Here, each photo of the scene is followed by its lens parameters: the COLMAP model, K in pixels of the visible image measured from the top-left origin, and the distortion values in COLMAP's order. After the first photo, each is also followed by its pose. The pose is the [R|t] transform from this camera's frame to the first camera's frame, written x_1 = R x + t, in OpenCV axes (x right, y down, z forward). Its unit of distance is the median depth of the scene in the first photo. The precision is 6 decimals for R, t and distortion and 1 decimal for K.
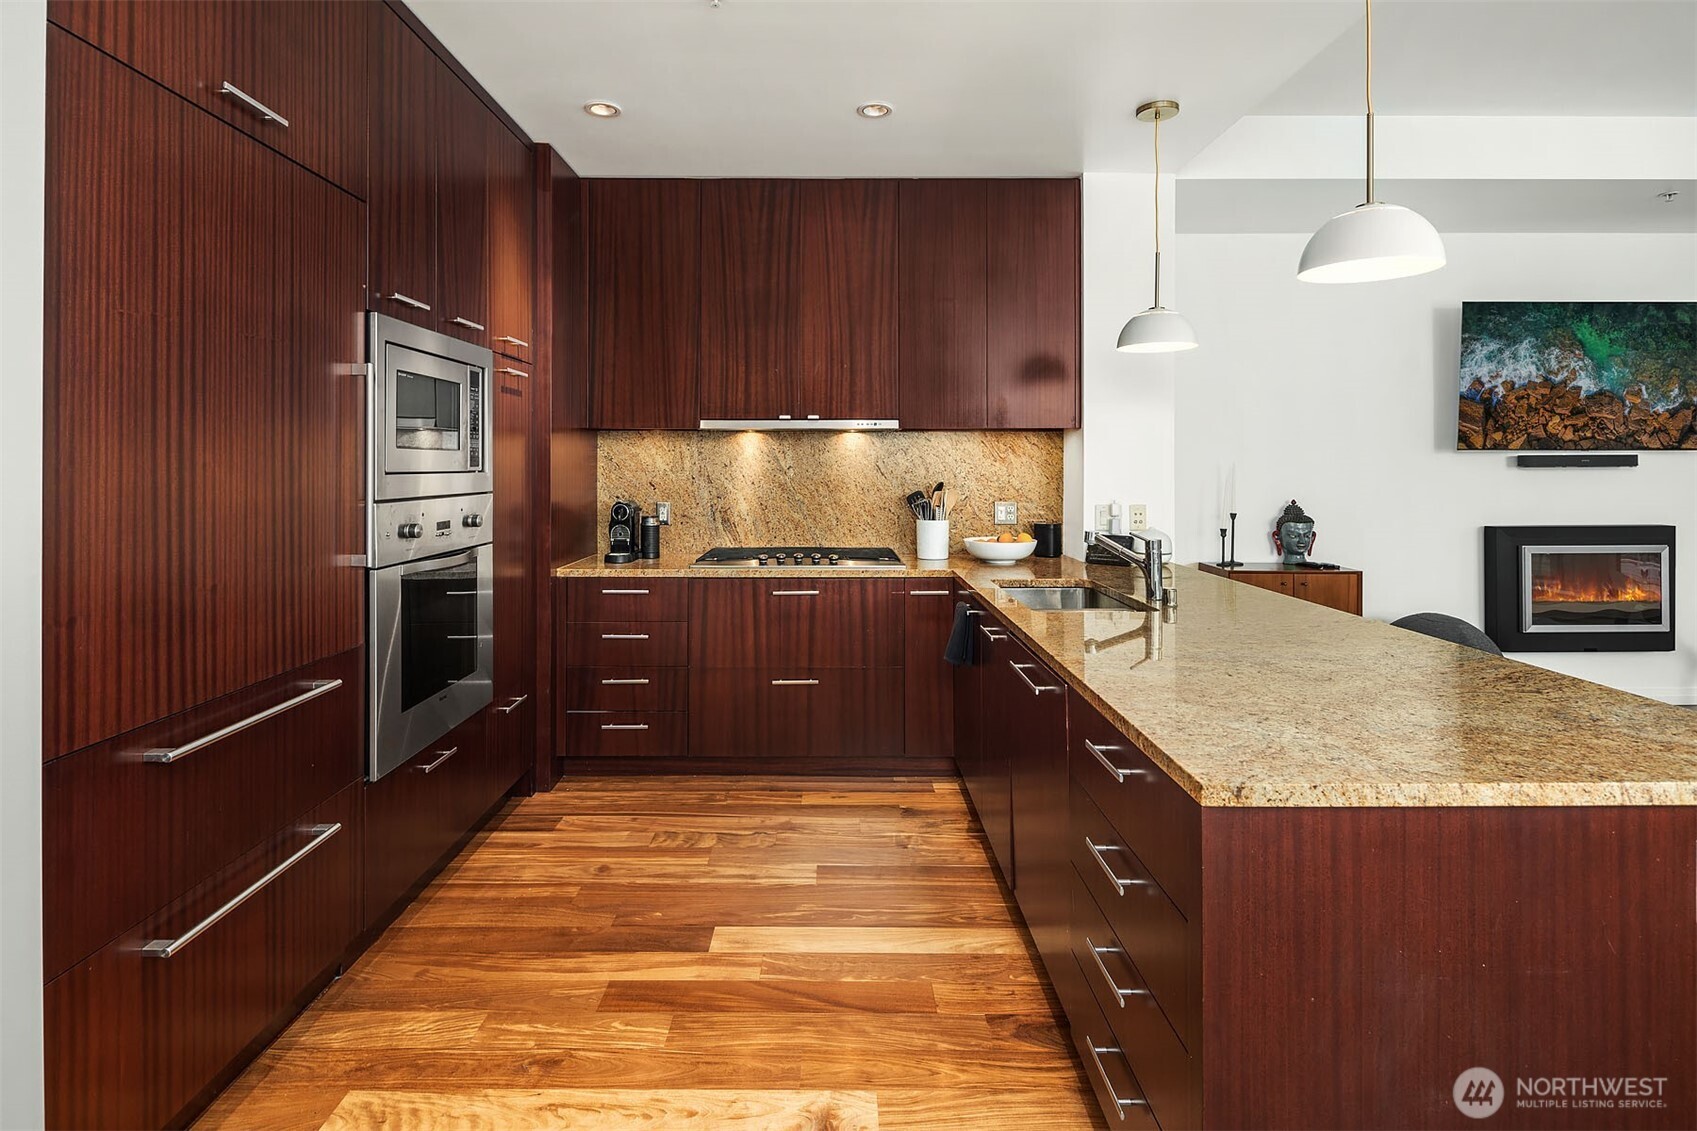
lens RADIAL K [[846.3, 0, 848.8], [0, 846.3, 454.3], [0, 0, 1]] dist [0.000569, -0.001487]
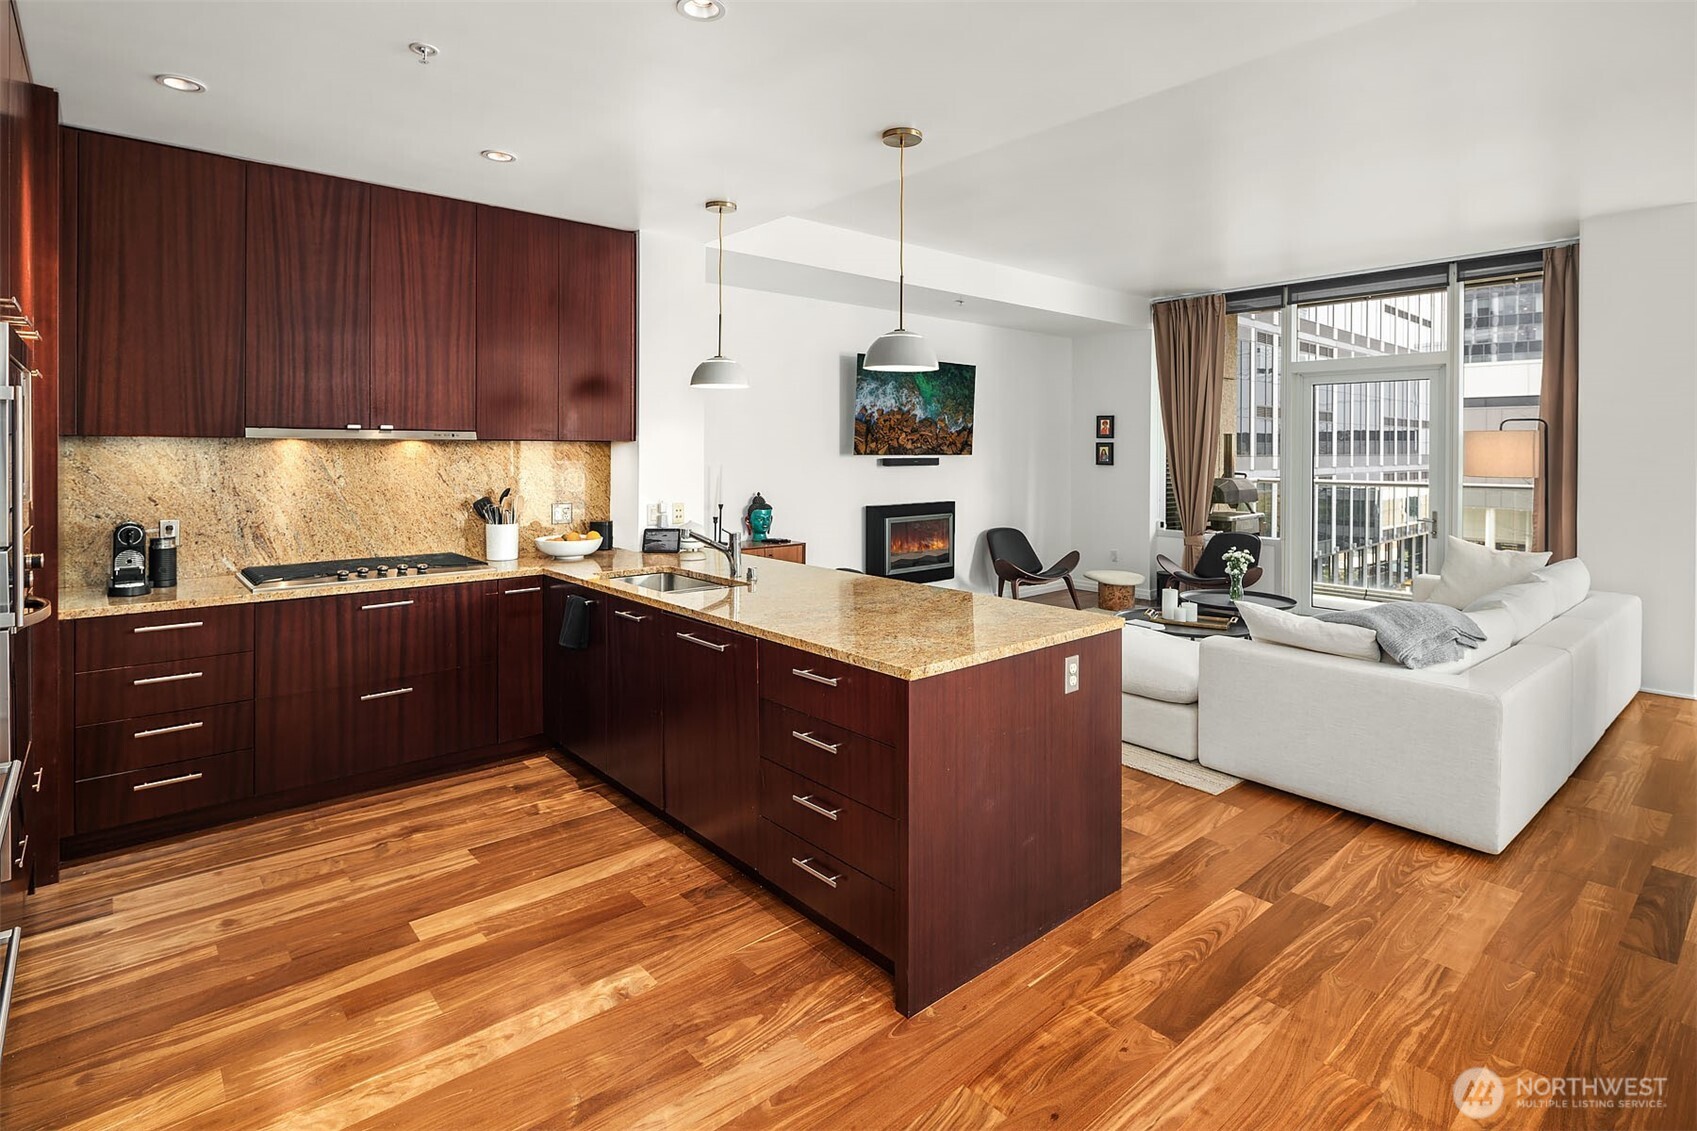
lens RADIAL K [[824.0, 0, 842.5], [0, 824.0, 448.7], [0, 0, 1]] dist [0.000132, -0.000688]
pose [[0.763959, 0.003818, 0.645253, -0.237148], [-0.011943, 0.999895, 0.008223, -0.030760], [-0.645154, -0.013989, 0.763925, -0.078666]]
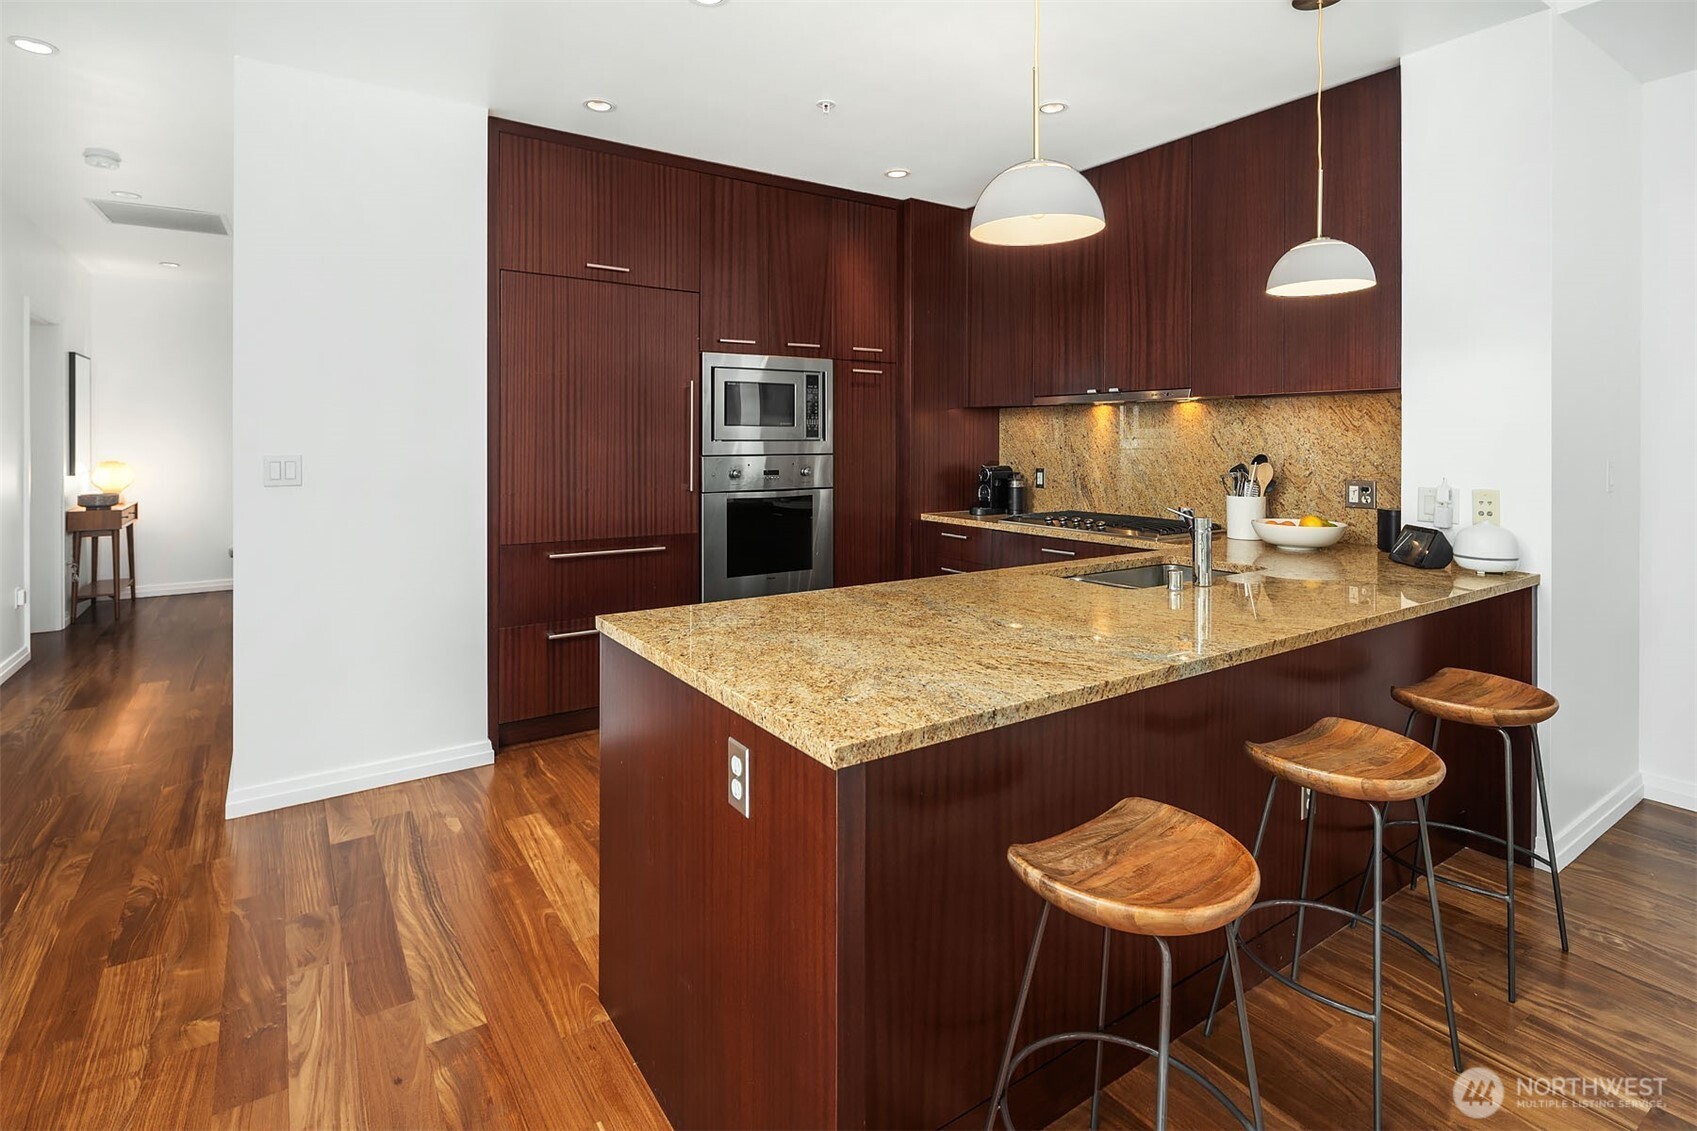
lens RADIAL K [[842.3, 0, 822.5], [0, 842.3, 427.0], [0, 0, 1]] dist [0.000034, -0.001119]
pose [[0.549511, -0.010369, -0.835422, 0.578583], [0.010827, 0.999927, -0.005289, 0.003135], [0.835416, -0.006139, 0.549584, 0.120006]]
